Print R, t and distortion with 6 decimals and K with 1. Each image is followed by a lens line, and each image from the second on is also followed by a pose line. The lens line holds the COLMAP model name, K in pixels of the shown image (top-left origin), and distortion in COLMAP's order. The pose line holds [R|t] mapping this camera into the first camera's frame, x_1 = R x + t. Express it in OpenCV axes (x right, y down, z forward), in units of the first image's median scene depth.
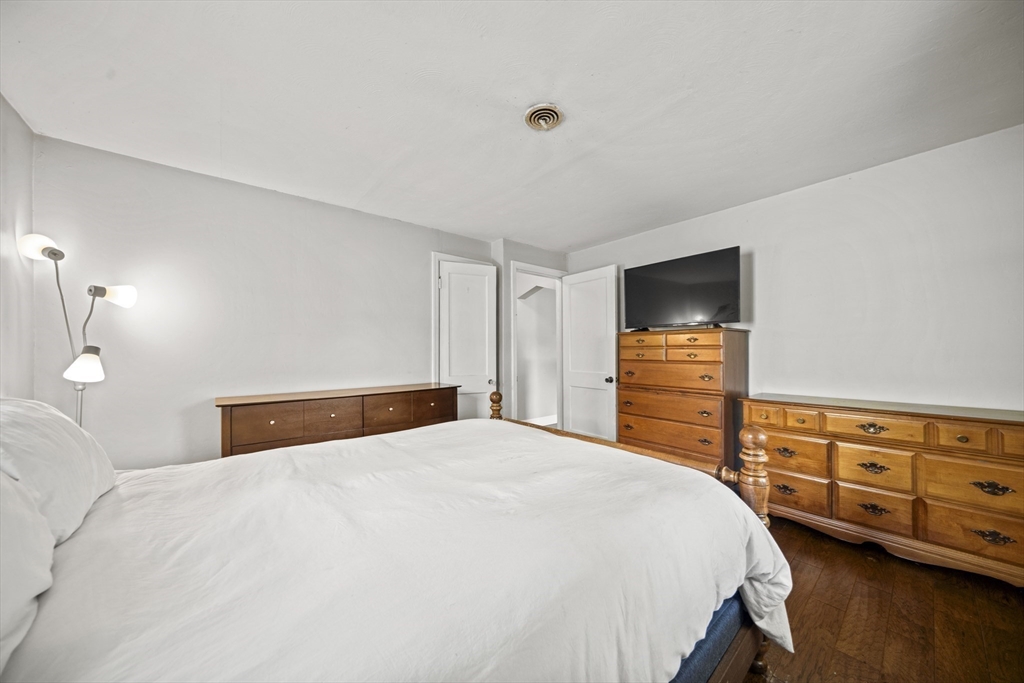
lens RADIAL K [[350.2, 0, 511.9], [0, 350.2, 348.4], [0, 0, 1]] dist [-0.002879, 0.000079]
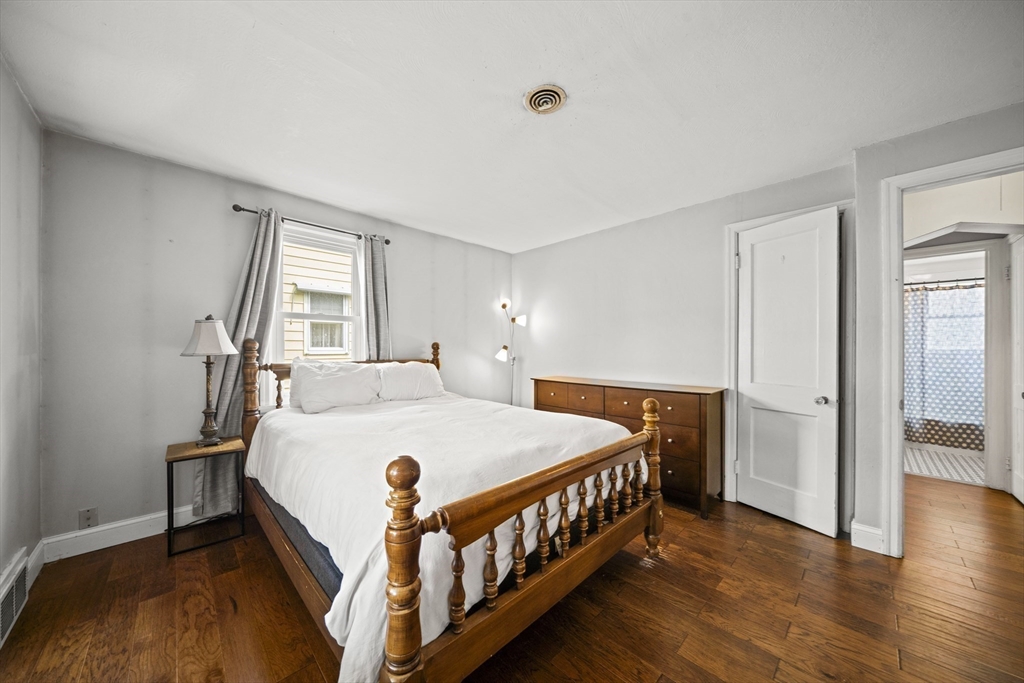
lens RADIAL K [[350.2, 0, 511.0], [0, 350.2, 345.3], [0, 0, 1]] dist [-0.002879, 0.000079]
pose [[0.090808, -0.001255, -0.995868, 0.716396], [0.007305, 0.999973, -0.000594, -0.005027], [0.995842, -0.007221, 0.090815, 0.582935]]
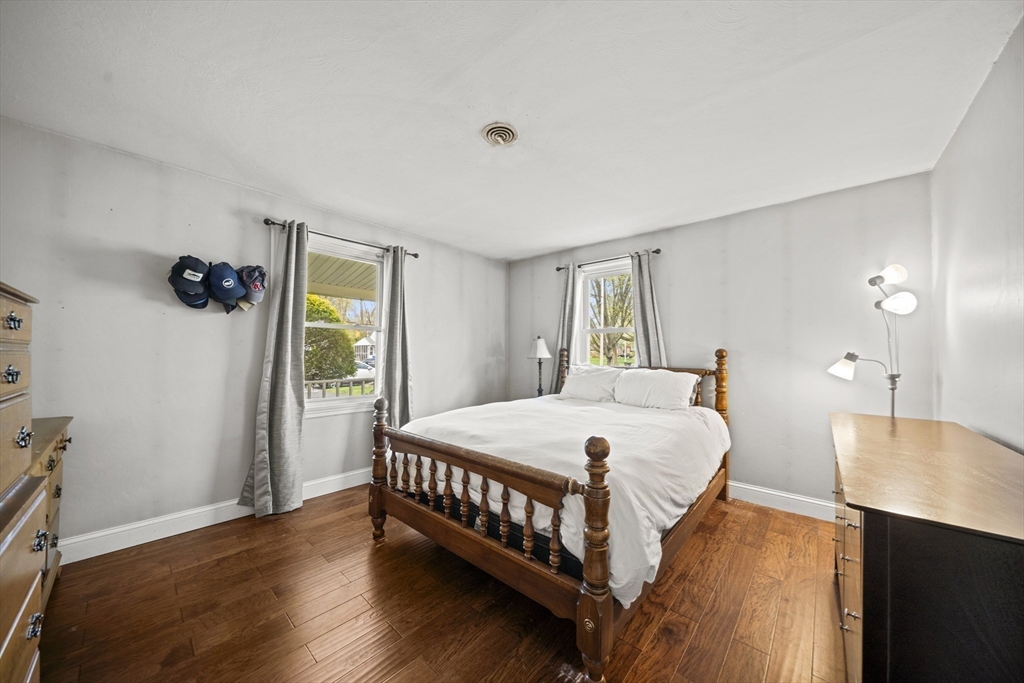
lens RADIAL K [[350.2, 0, 506.5], [0, 350.2, 348.6], [0, 0, 1]] dist [-0.002879, 0.000079]
pose [[-0.988070, -0.005673, -0.153901, 0.159529], [-0.002144, 0.999731, -0.023087, 0.006720], [0.153990, -0.022481, -0.987817, 1.442073]]
